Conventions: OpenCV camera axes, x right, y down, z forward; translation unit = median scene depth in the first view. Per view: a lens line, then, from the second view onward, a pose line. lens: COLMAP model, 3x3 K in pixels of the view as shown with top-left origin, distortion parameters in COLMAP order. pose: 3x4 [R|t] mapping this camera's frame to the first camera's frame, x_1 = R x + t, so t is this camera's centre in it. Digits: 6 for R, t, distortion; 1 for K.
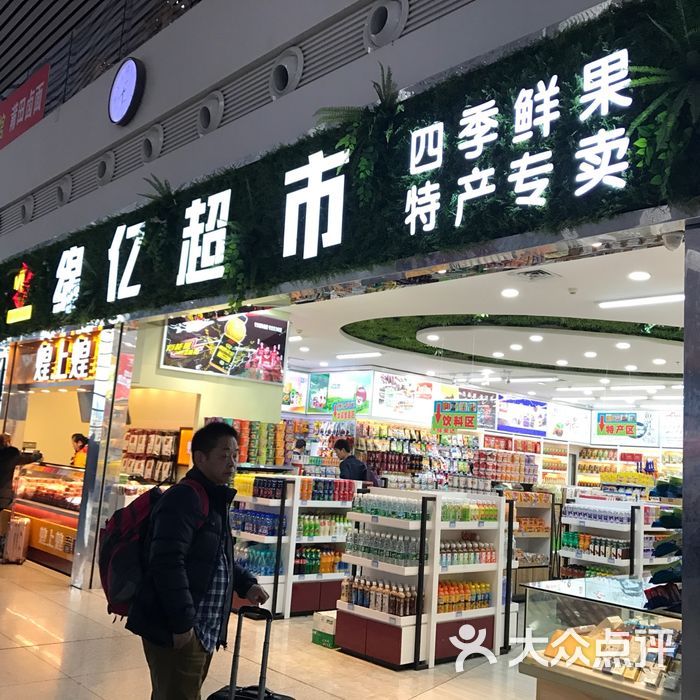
lens RADIAL K [[759.6, 0, 349.6], [0, 759.6, 349.5], [0, 0, 1]] dist [0.022433, 0.000000]
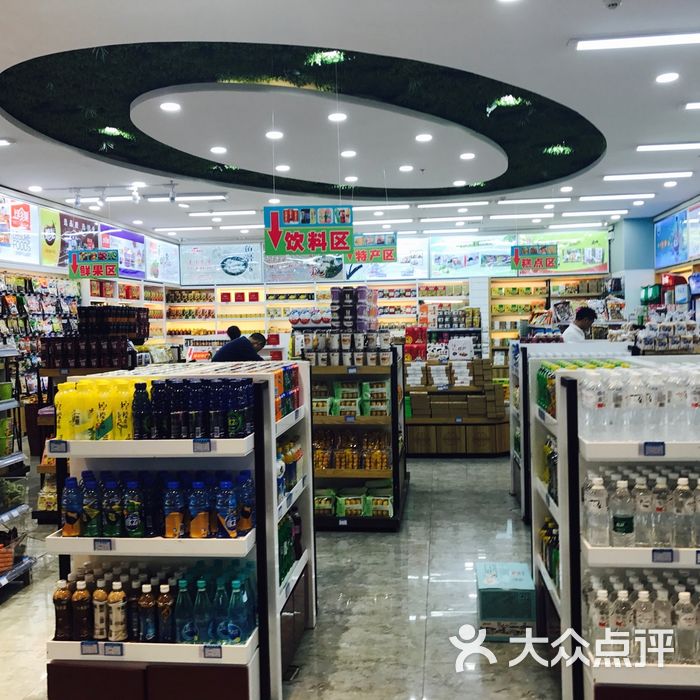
lens RADIAL K [[759.6, 0, 349.8], [0, 759.6, 350.2], [0, 0, 1]] dist [0.022433, 0.000000]
pose [[0.754866, -0.114905, 0.645735, -0.115364], [-0.016109, 0.980989, 0.193394, 0.032345], [-0.655681, -0.156389, 0.738664, 0.274613]]
